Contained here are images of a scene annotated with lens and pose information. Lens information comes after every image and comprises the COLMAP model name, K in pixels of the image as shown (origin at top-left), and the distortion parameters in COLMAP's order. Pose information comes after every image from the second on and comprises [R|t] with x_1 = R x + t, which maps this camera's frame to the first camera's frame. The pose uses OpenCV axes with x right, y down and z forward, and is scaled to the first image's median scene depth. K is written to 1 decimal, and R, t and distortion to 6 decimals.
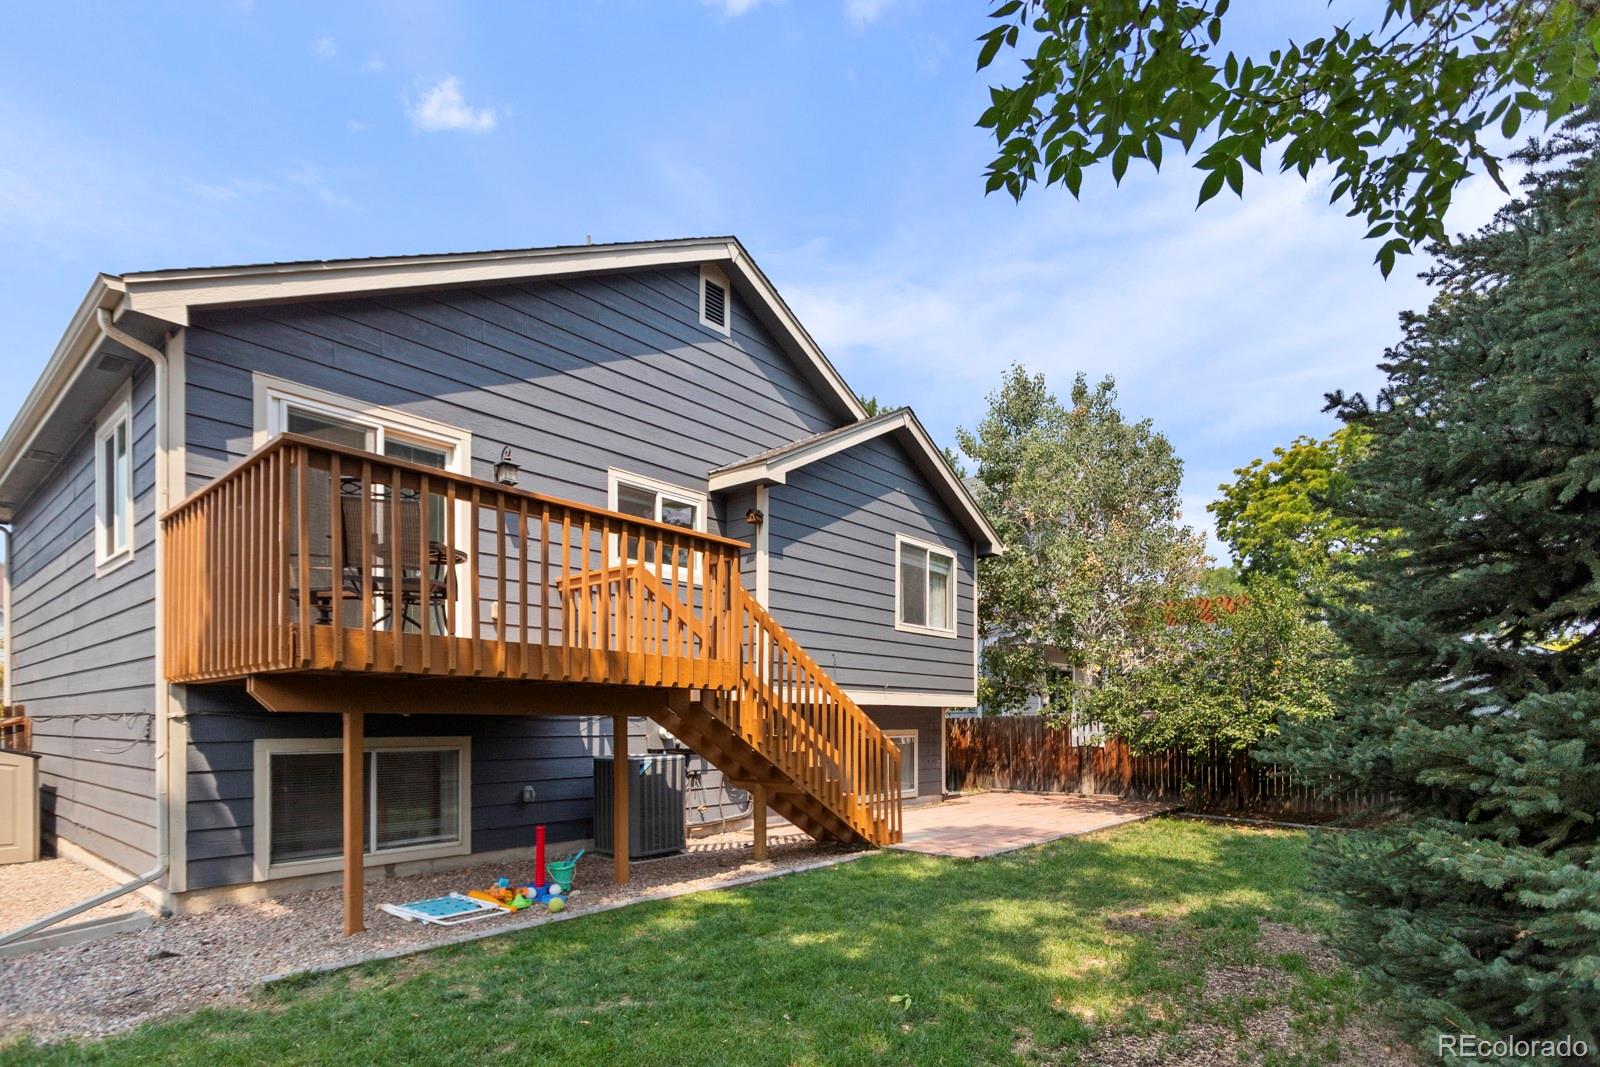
lens RADIAL K [[822.4, 0, 804.3], [0, 822.4, 719.9], [0, 0, 1]] dist [-0.001868, -0.000061]
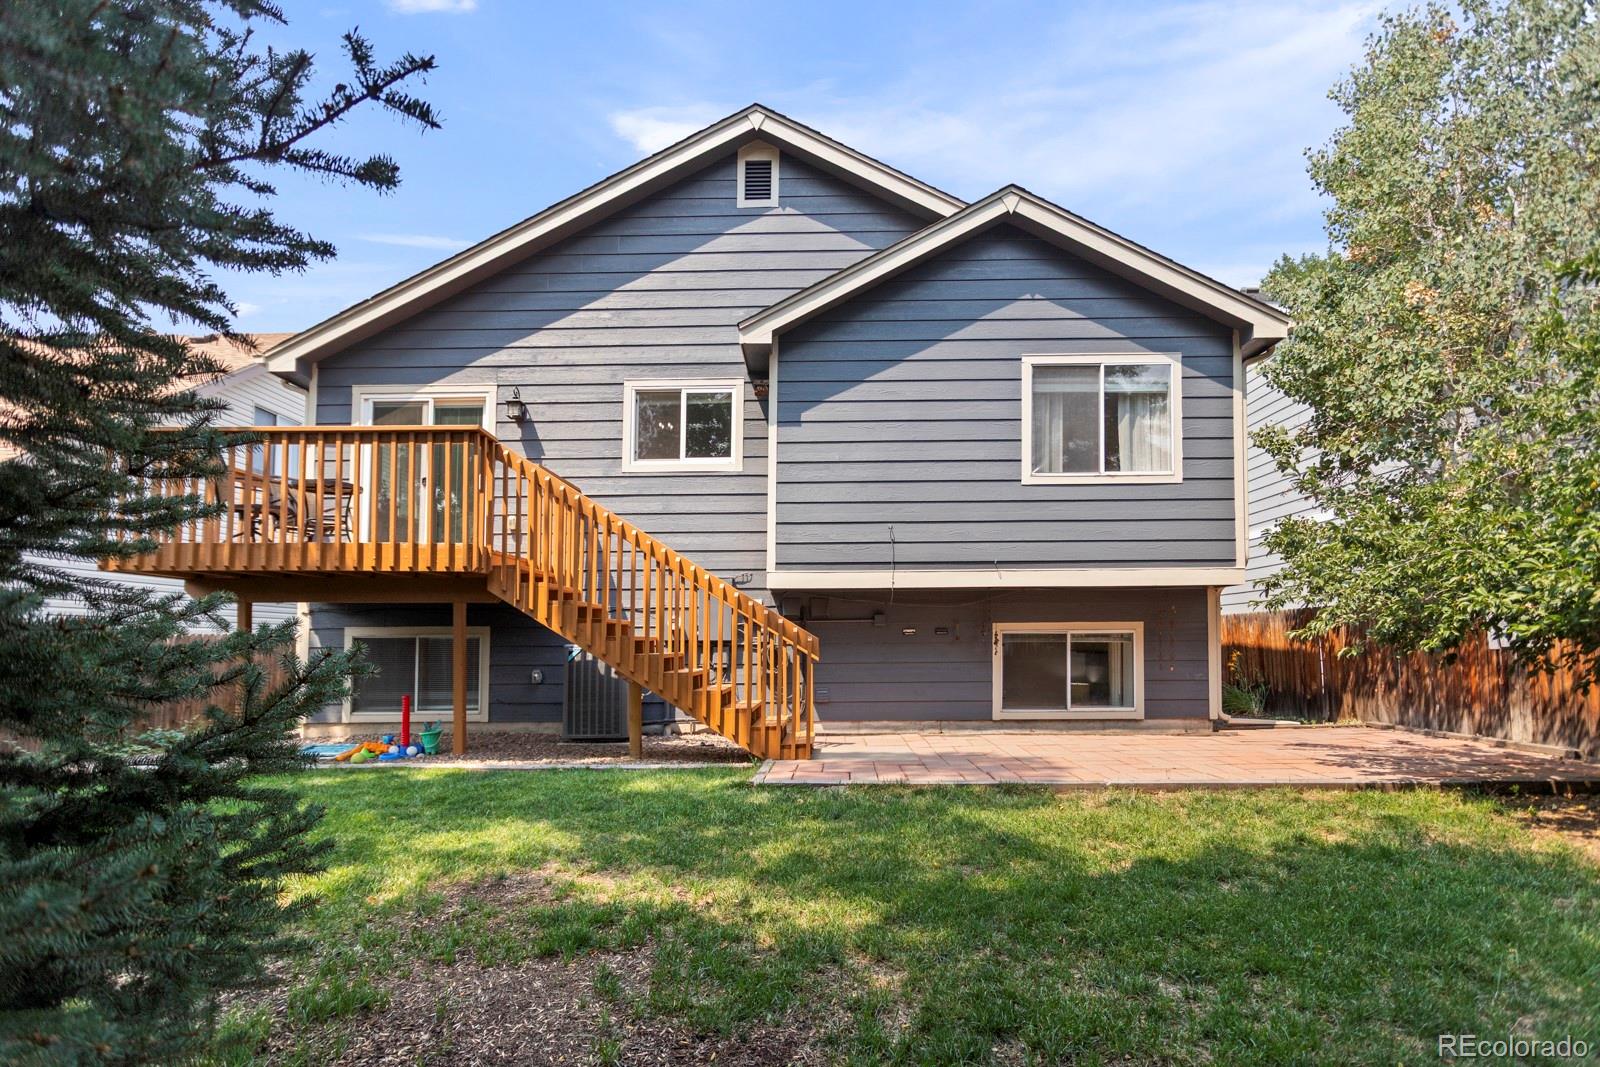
lens RADIAL K [[783.4, 0, 797.1], [0, 783.4, 601.6], [0, 0, 1]] dist [0.000528, 0.000513]
pose [[0.629451, -0.044071, -0.775789, 0.603088], [0.005845, 0.998631, -0.051987, 0.035319], [0.777018, 0.028189, 0.628847, 0.464114]]
